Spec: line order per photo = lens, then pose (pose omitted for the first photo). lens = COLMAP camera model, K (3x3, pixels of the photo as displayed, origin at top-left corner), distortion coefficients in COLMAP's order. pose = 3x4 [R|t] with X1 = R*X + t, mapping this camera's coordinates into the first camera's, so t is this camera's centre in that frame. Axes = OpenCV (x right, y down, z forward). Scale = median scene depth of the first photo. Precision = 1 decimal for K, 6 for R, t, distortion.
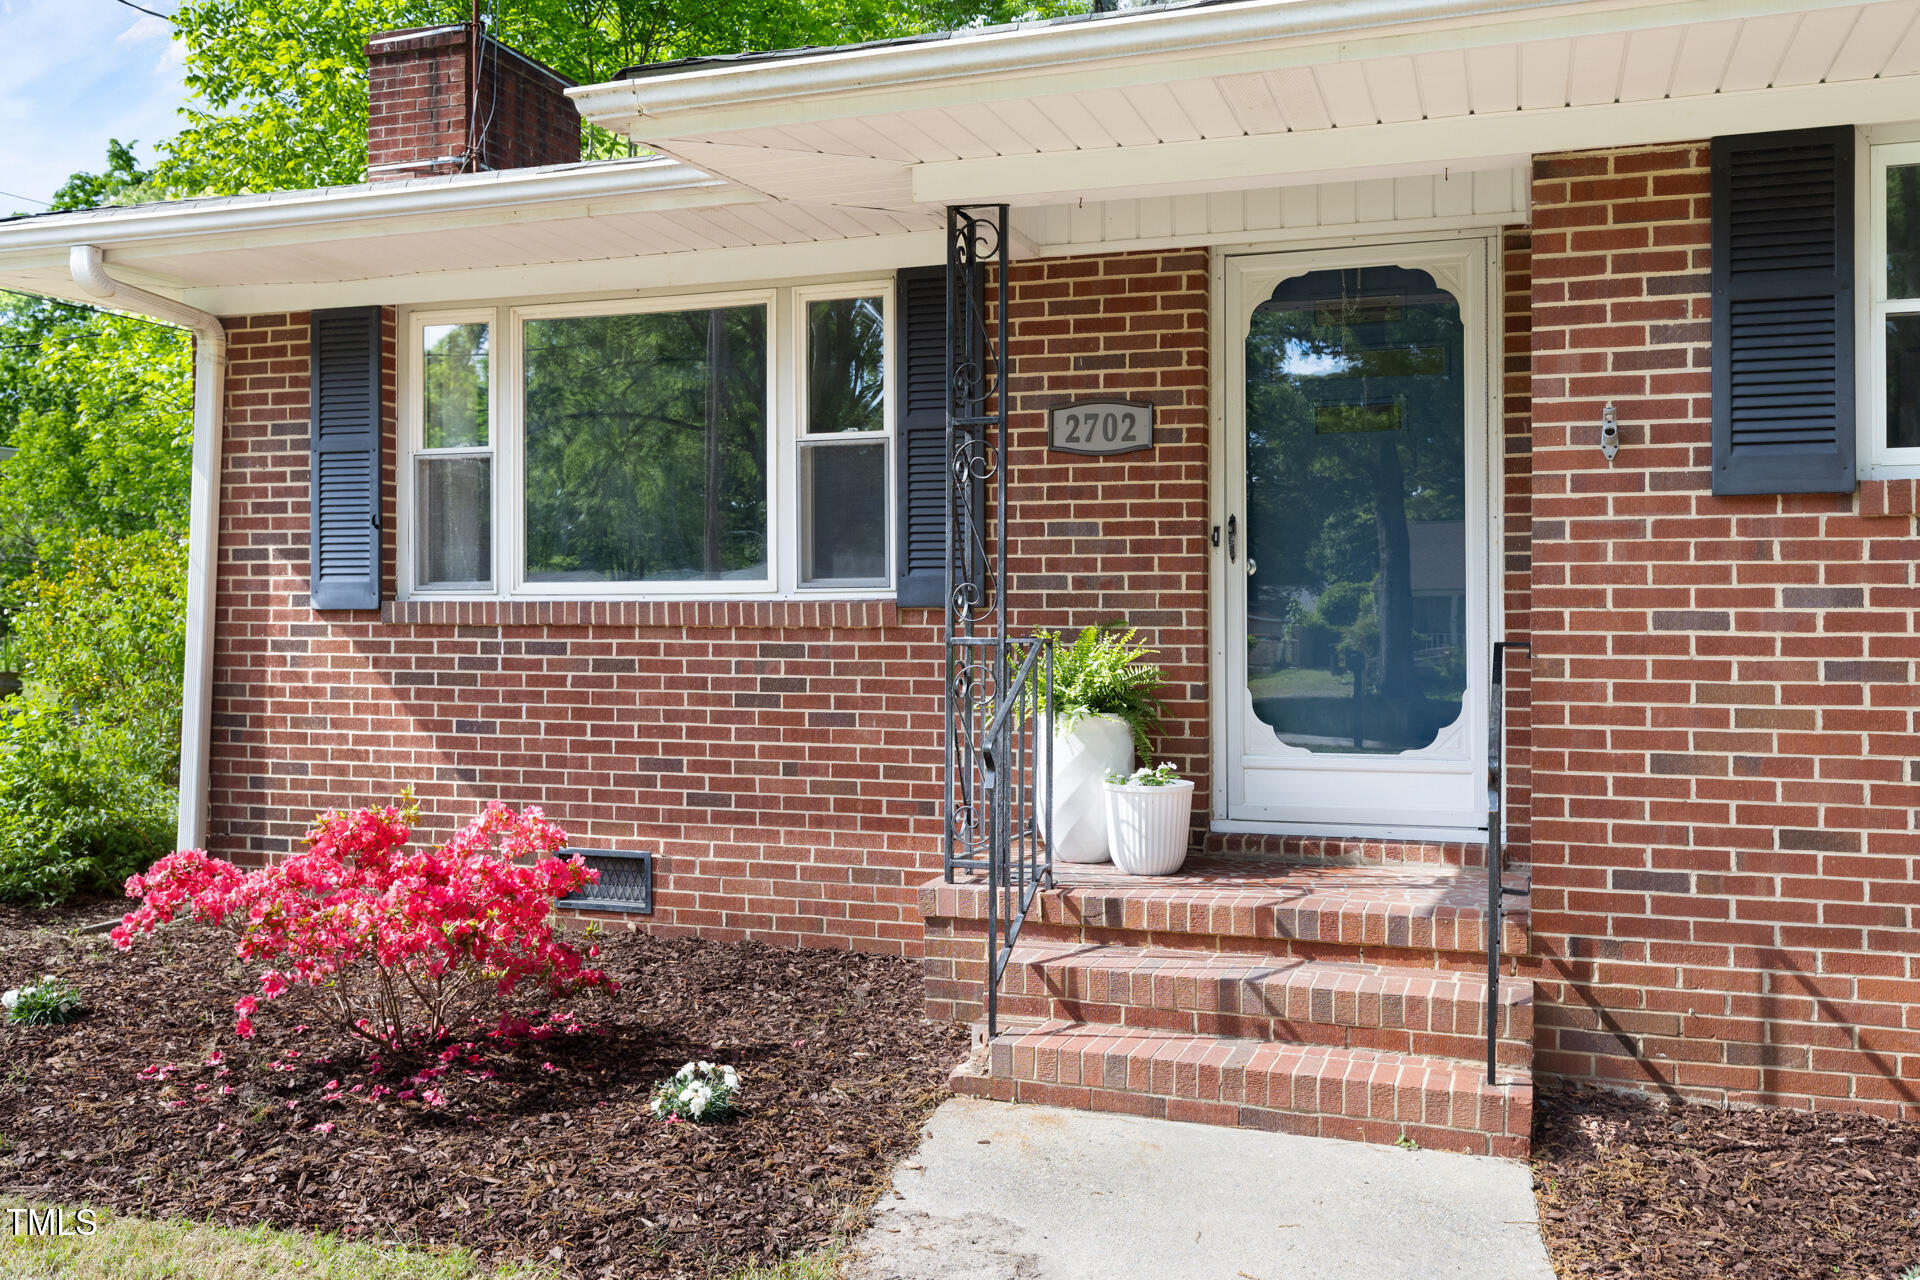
lens RADIAL K [[1702.1, 0, 962.3], [0, 1702.1, 649.1], [0, 0, 1]] dist [-0.002102, -0.008677]
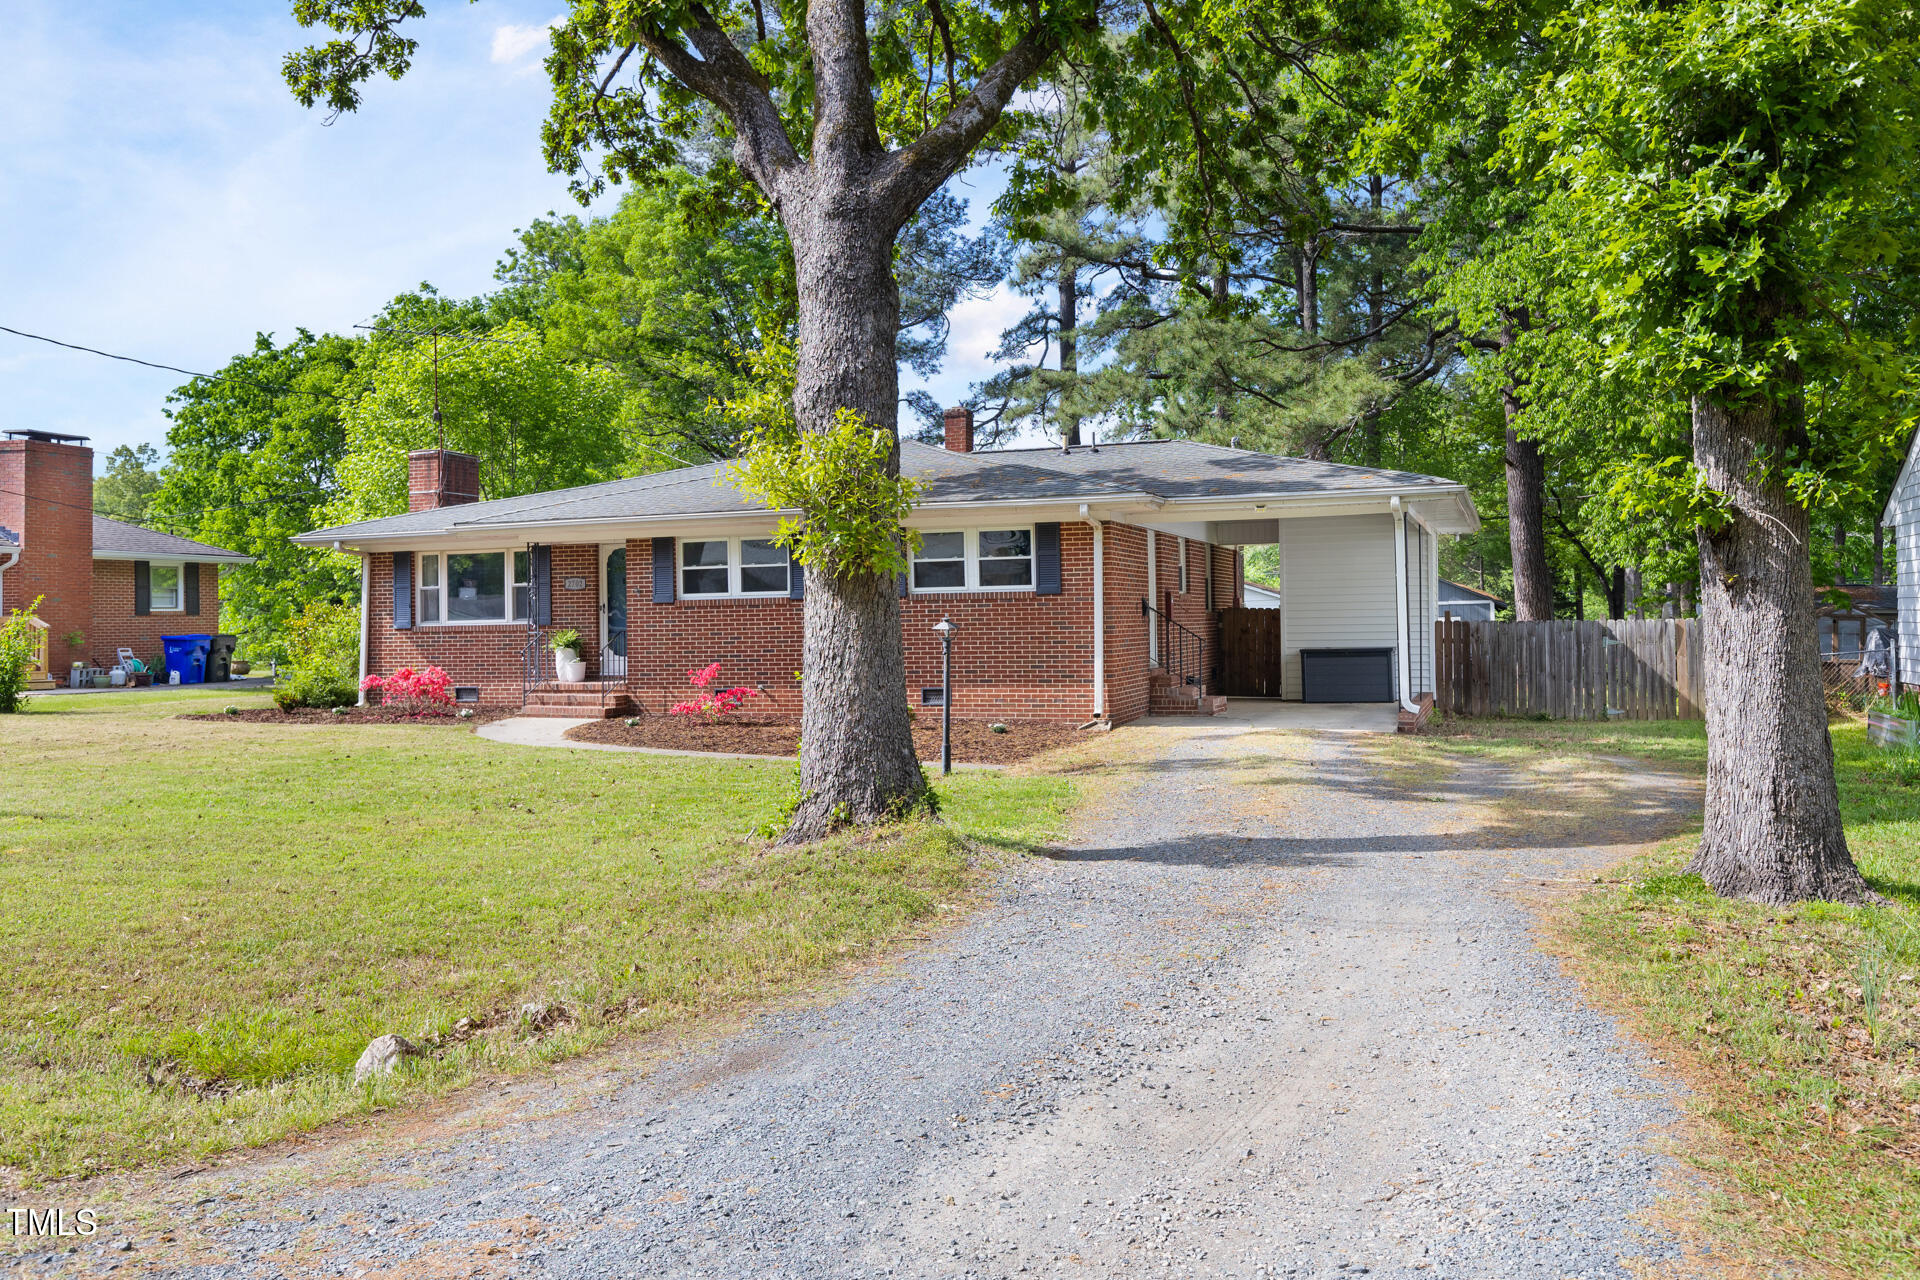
lens RADIAL K [[1358.4, 0, 950.5], [0, 1358.4, 639.2], [0, 0, 1]] dist [0.001875, 0.000138]
pose [[0.999495, -0.018662, 0.025702, 0.876685], [0.018867, 0.999792, -0.007746, 0.053251], [-0.025552, 0.008227, 0.999640, -2.315255]]
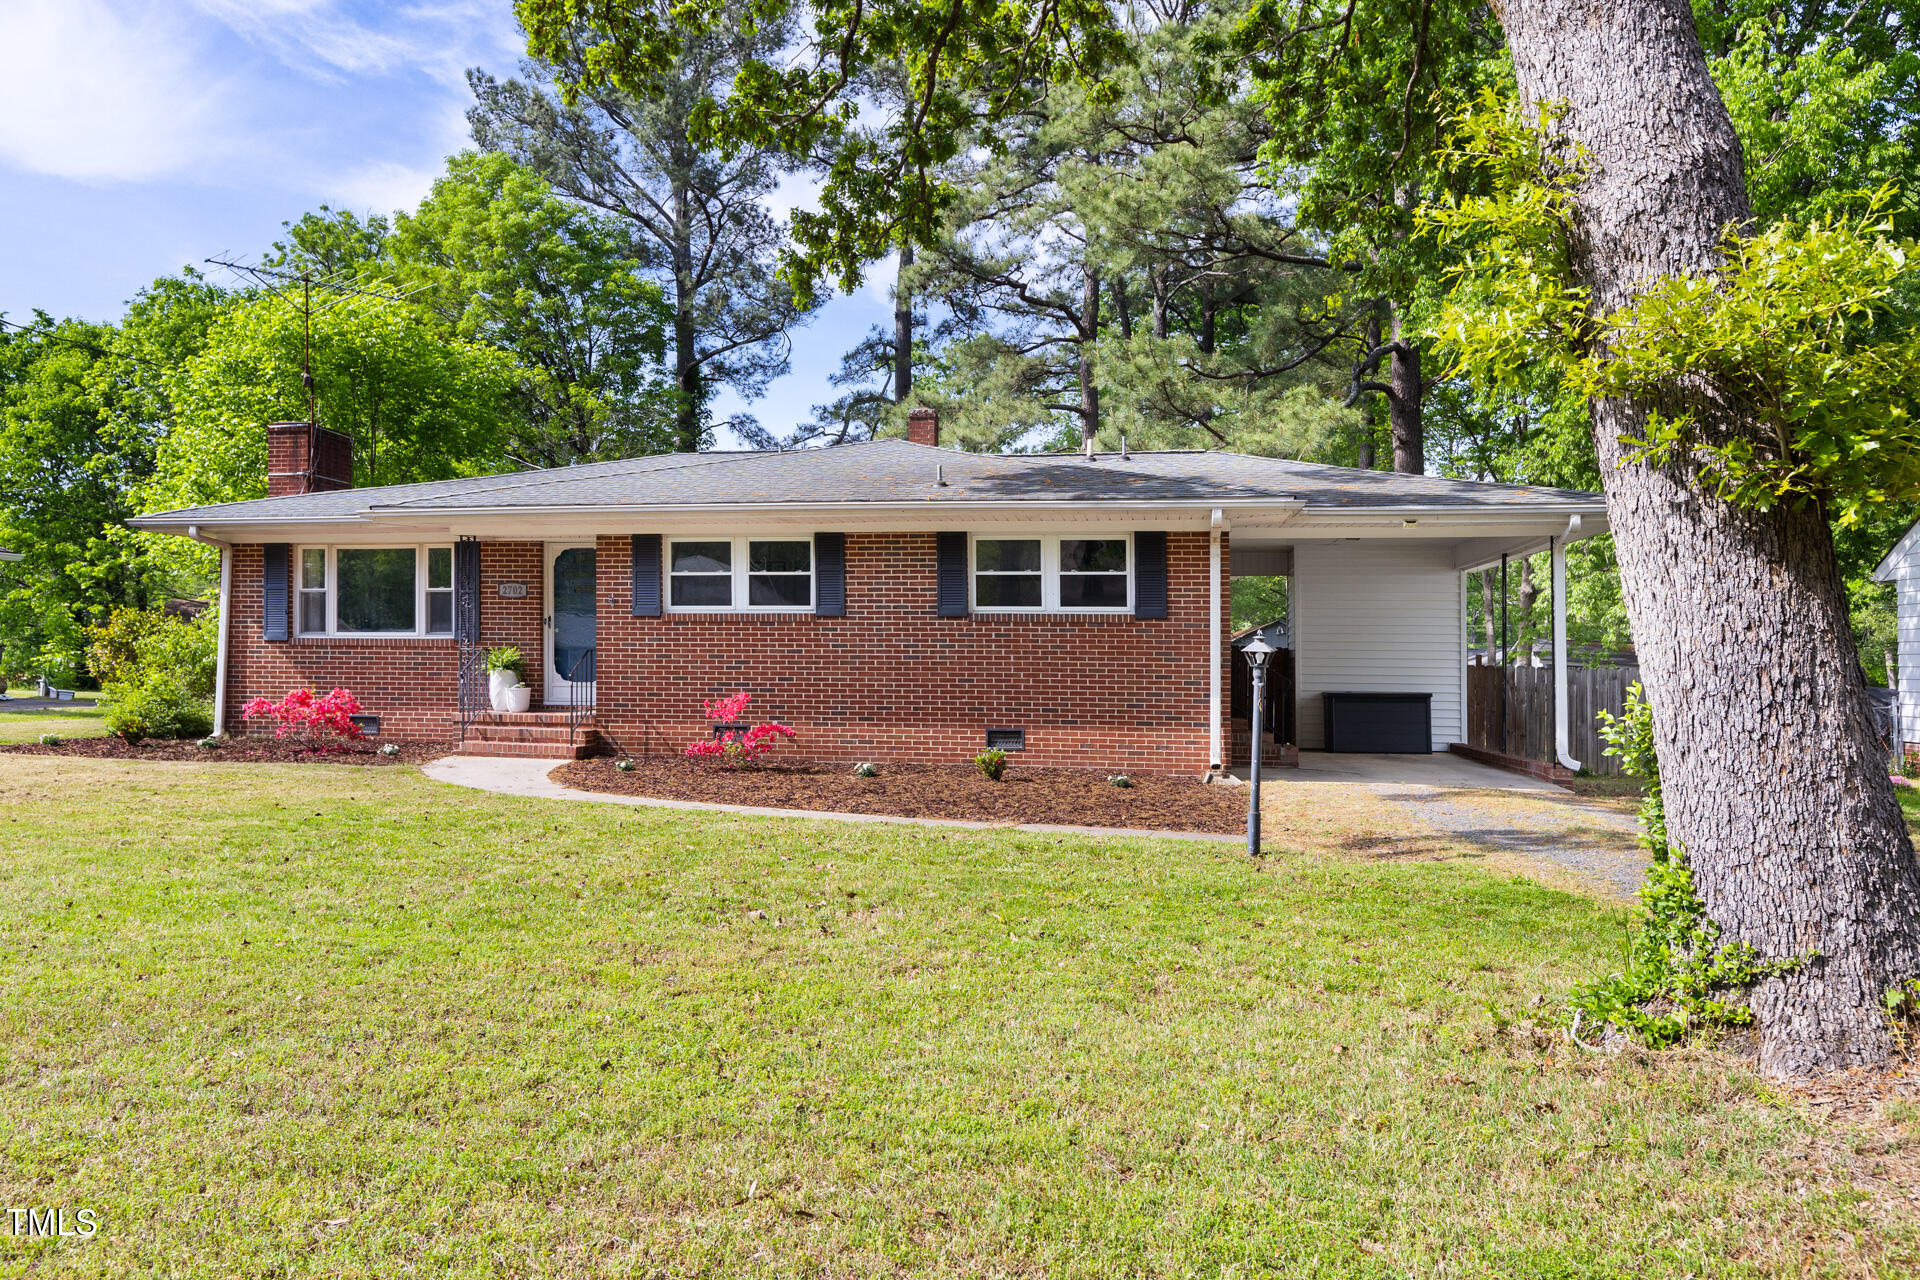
lens RADIAL K [[1308.0, 0, 871.8], [0, 1308.0, 688.2], [0, 0, 1]] dist [0.004234, 0.002808]
pose [[0.985224, 0.004462, 0.171210, 0.323181], [-0.004712, 0.999988, 0.001056, 0.061077], [-0.171203, -0.001847, 0.985234, -1.656715]]
